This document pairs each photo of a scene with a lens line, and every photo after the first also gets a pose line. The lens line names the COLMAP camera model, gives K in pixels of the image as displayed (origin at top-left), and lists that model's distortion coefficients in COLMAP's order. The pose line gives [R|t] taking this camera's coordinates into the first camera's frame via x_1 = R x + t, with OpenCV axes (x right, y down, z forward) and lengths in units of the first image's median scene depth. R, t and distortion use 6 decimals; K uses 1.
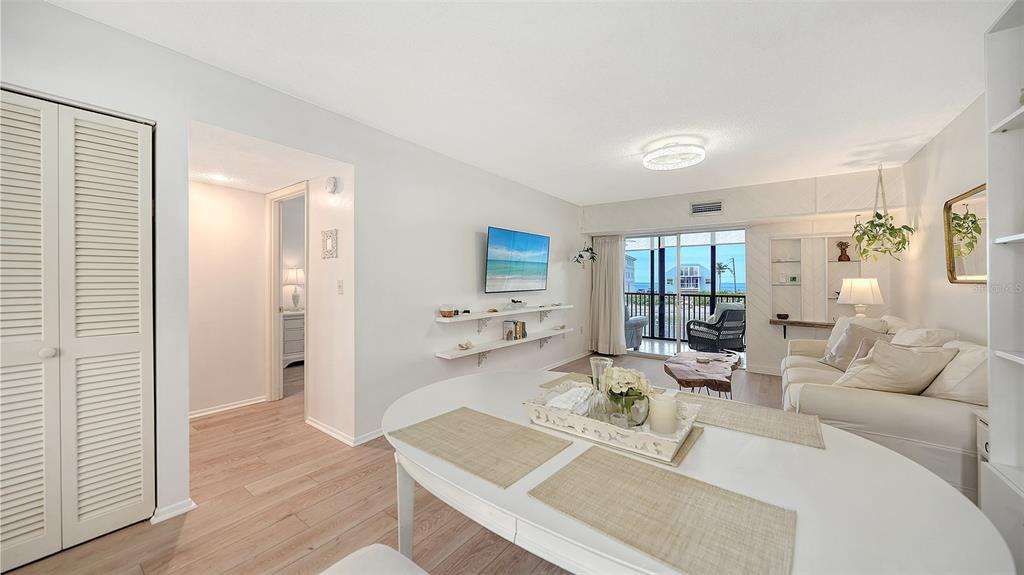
lens RADIAL K [[362.1, 0, 508.6], [0, 362.1, 280.3], [0, 0, 1]] dist [-0.002760, -0.000093]
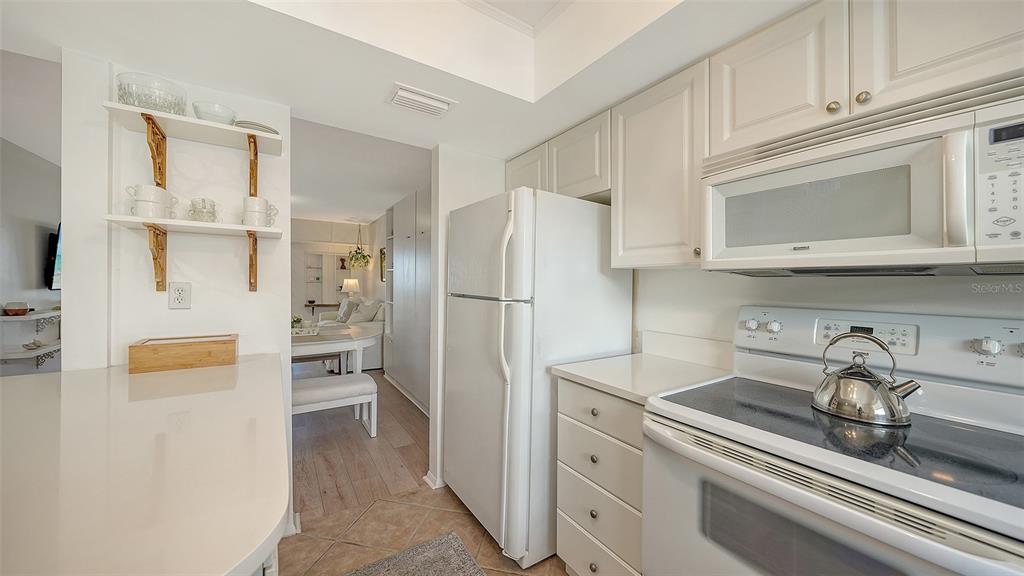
lens RADIAL K [[354.4, 0, 511.9], [0, 354.4, 284.4], [0, 0, 1]] dist [-0.005644, 0.000104]
pose [[0.341522, -0.003652, 0.939867, -0.475016], [-0.014553, 0.999852, 0.009173, -0.005778], [-0.939761, -0.016811, 0.341418, -0.423942]]
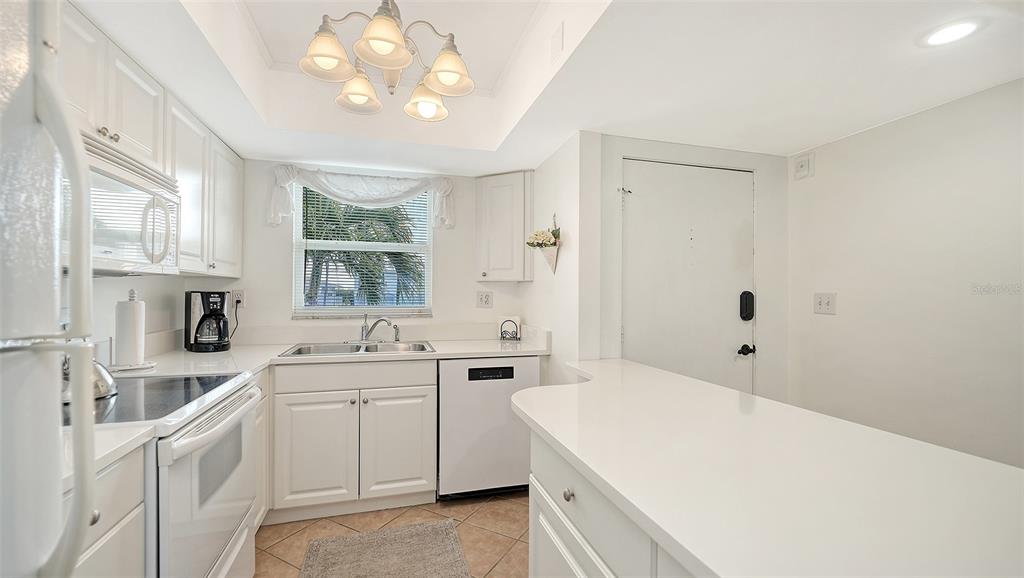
lens RADIAL K [[431.2, 0, 514.9], [0, 431.2, 273.8], [0, 0, 1]] dist [-0.000738, -0.000023]
pose [[-0.603364, -0.045941, -0.796141, -0.110904], [-0.008653, 0.998658, -0.051069, -0.001323], [0.797419, -0.023924, -0.602952, -0.093566]]
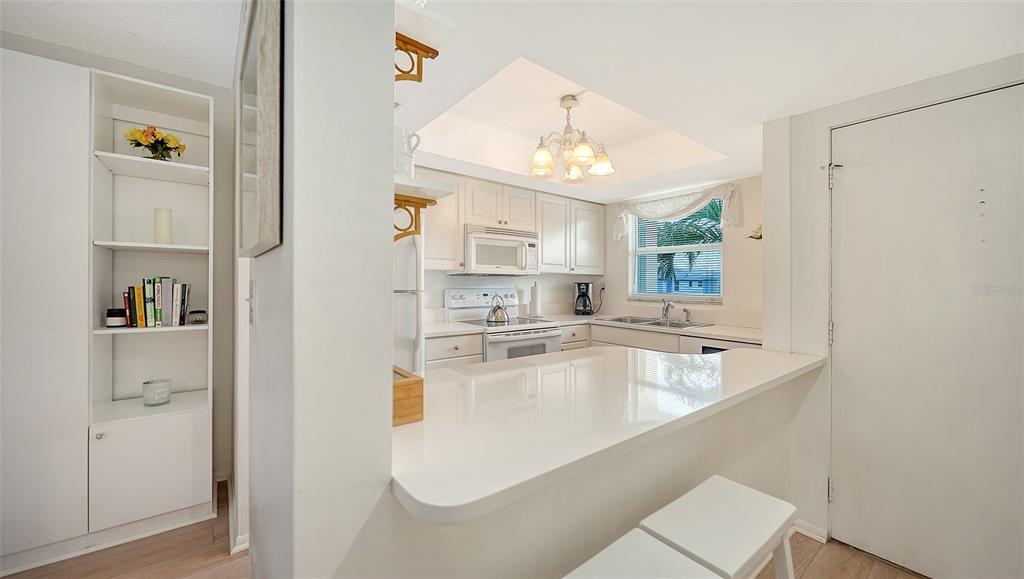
lens RADIAL K [[386.6, 0, 514.1], [0, 386.6, 276.8], [0, 0, 1]] dist [0.001151, 0.000054]
pose [[-0.964793, -0.012996, 0.262689, -0.417029], [-0.017320, 0.999750, -0.014154, -0.001728], [-0.262439, -0.018205, -0.964777, 0.205281]]
